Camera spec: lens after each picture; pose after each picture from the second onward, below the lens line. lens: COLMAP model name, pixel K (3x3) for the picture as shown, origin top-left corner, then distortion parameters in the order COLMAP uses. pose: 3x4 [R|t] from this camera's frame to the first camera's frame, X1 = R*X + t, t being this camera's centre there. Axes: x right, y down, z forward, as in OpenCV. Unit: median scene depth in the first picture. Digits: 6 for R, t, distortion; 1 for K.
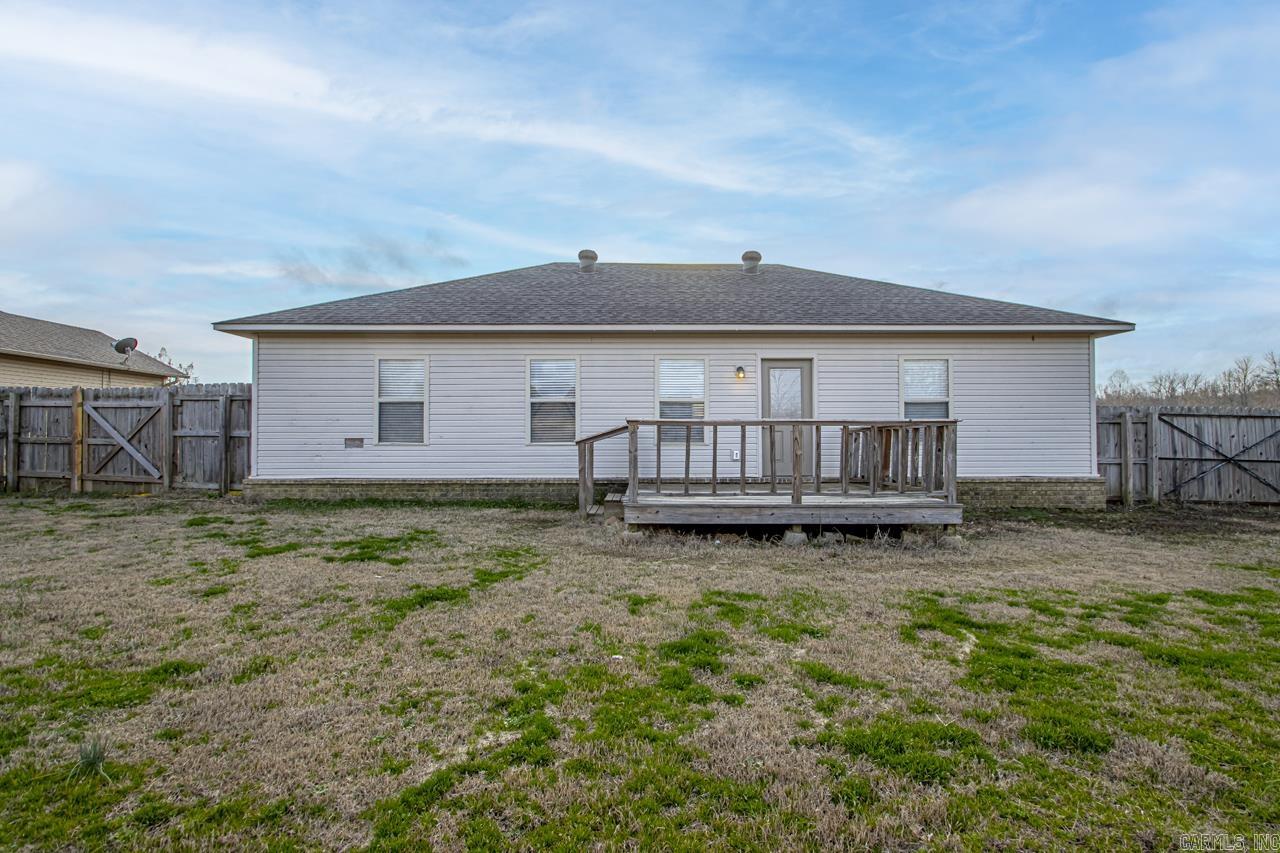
lens RADIAL K [[583.6, 0, 648.3], [0, 583.6, 433.6], [0, 0, 1]] dist [0.009569, -0.011570]
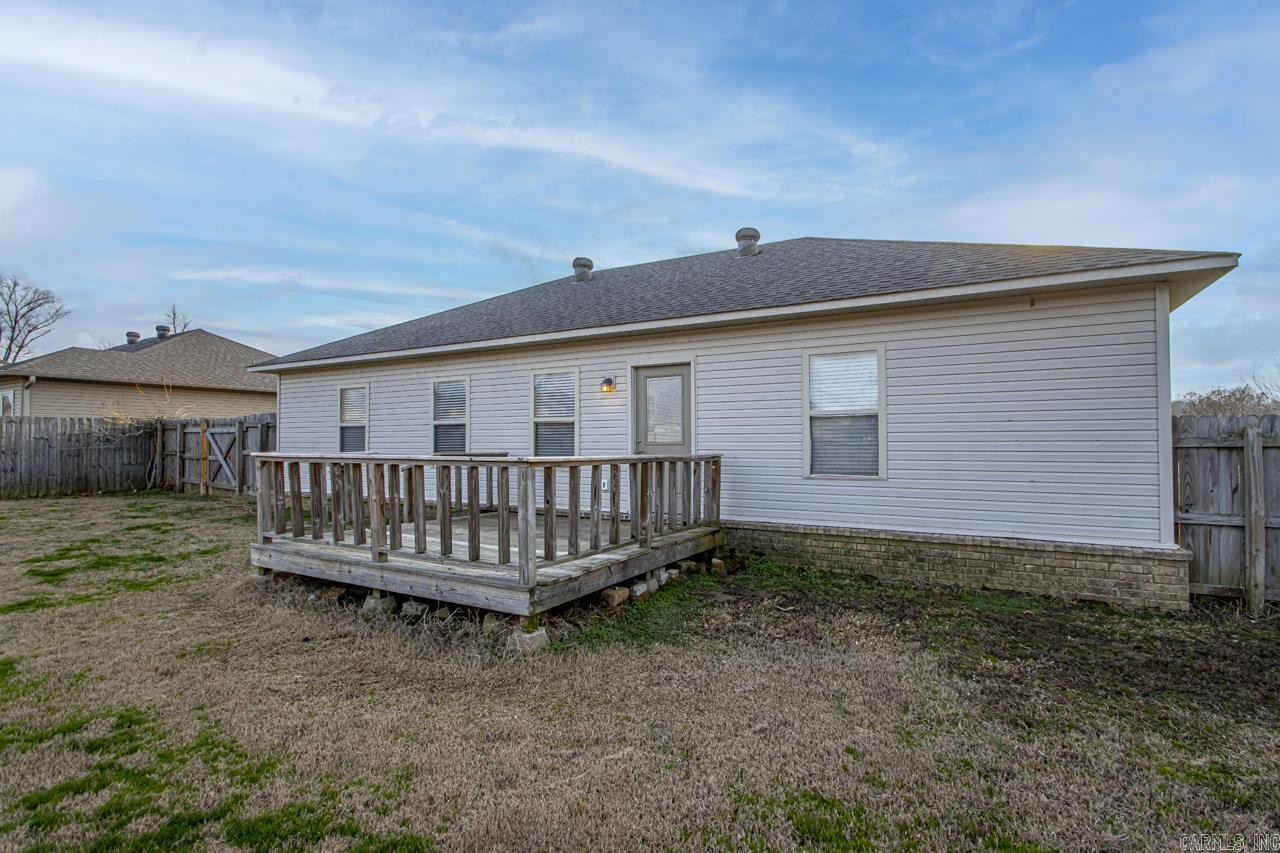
lens RADIAL K [[583.6, 0, 648.1], [0, 583.6, 425.5], [0, 0, 1]] dist [0.009569, -0.011570]
pose [[0.875245, -0.014272, -0.483469, 0.612625], [0.004300, 0.999755, -0.021728, -0.029213], [0.483661, 0.016938, 0.875092, 0.305163]]
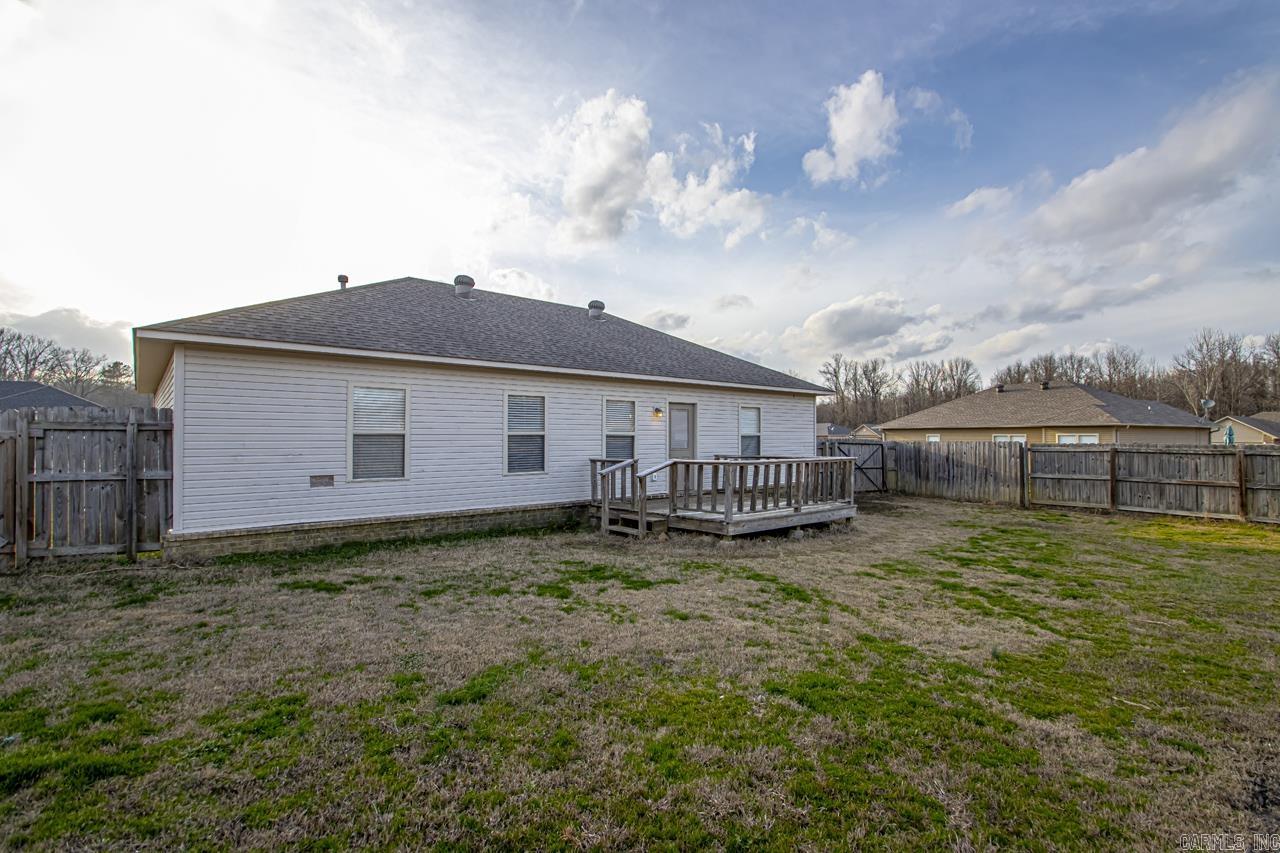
lens RADIAL K [[583.6, 0, 647.8], [0, 583.6, 435.4], [0, 0, 1]] dist [0.009569, -0.011570]
pose [[0.775822, 0.004666, 0.630935, -0.676169], [-0.006813, 0.999976, 0.000983, -0.055991], [-0.630915, -0.005062, 0.775835, 0.017026]]
